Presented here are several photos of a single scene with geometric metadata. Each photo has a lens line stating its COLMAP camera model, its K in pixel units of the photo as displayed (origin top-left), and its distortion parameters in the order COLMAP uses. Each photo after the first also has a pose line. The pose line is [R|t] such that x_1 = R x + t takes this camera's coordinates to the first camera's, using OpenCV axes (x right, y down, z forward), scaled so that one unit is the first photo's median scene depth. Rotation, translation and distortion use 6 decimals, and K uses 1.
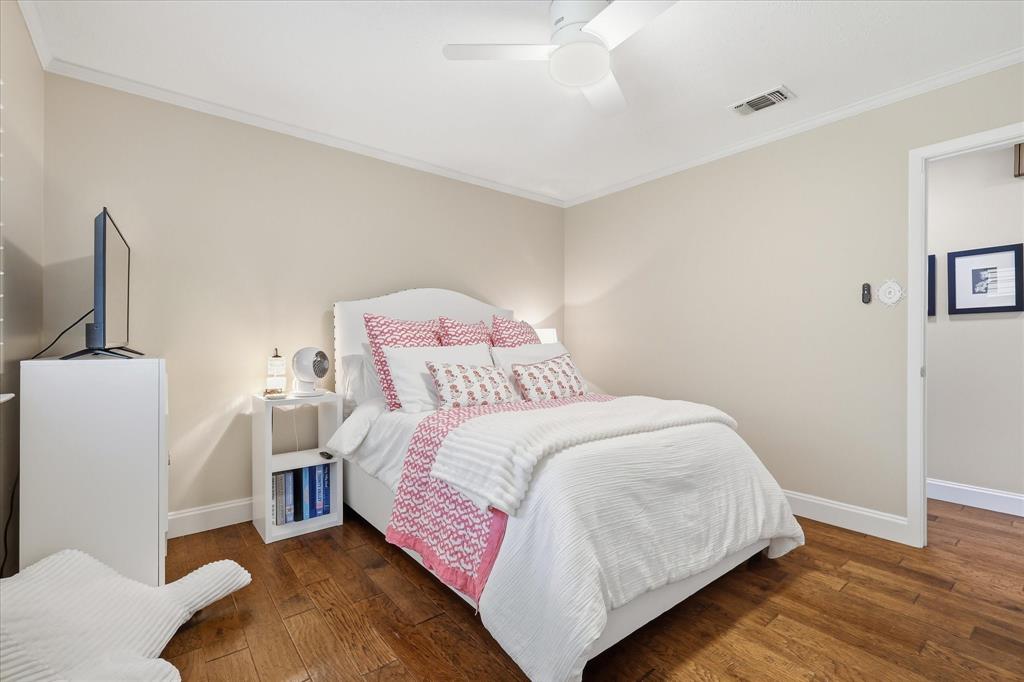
lens RADIAL K [[456.6, 0, 516.2], [0, 456.6, 345.3], [0, 0, 1]] dist [0.004172, -0.000923]
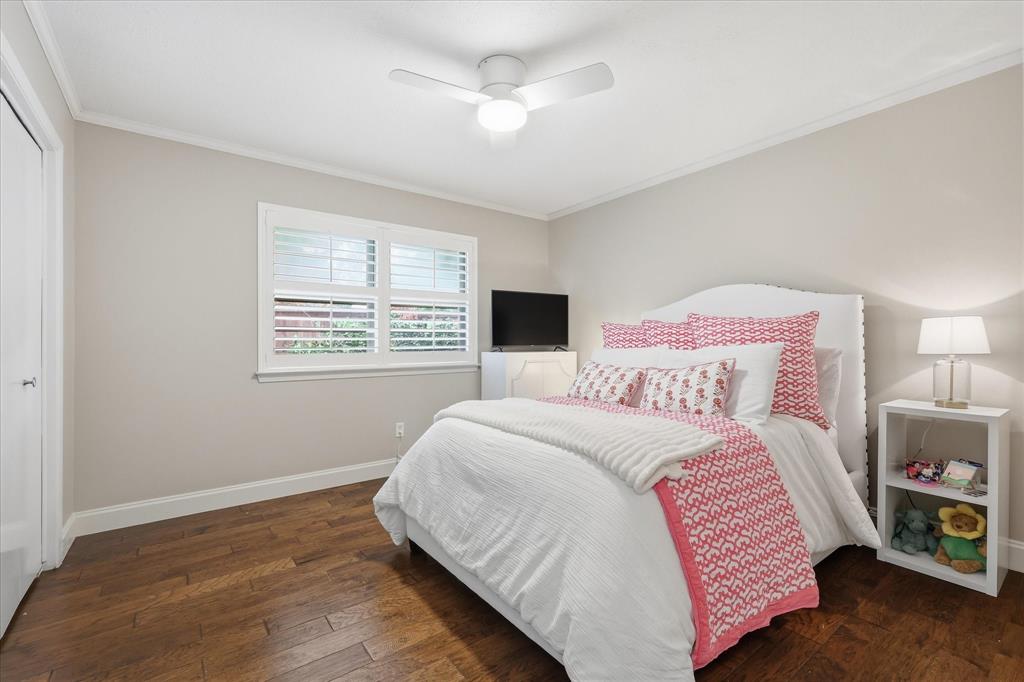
lens RADIAL K [[456.6, 0, 516.2], [0, 456.6, 340.3], [0, 0, 1]] dist [0.004172, -0.000923]
pose [[-0.030450, -0.002906, -0.999532, 1.359098], [-0.004868, 0.999984, -0.002759, -0.013889], [0.999524, 0.004782, -0.030463, 1.085888]]
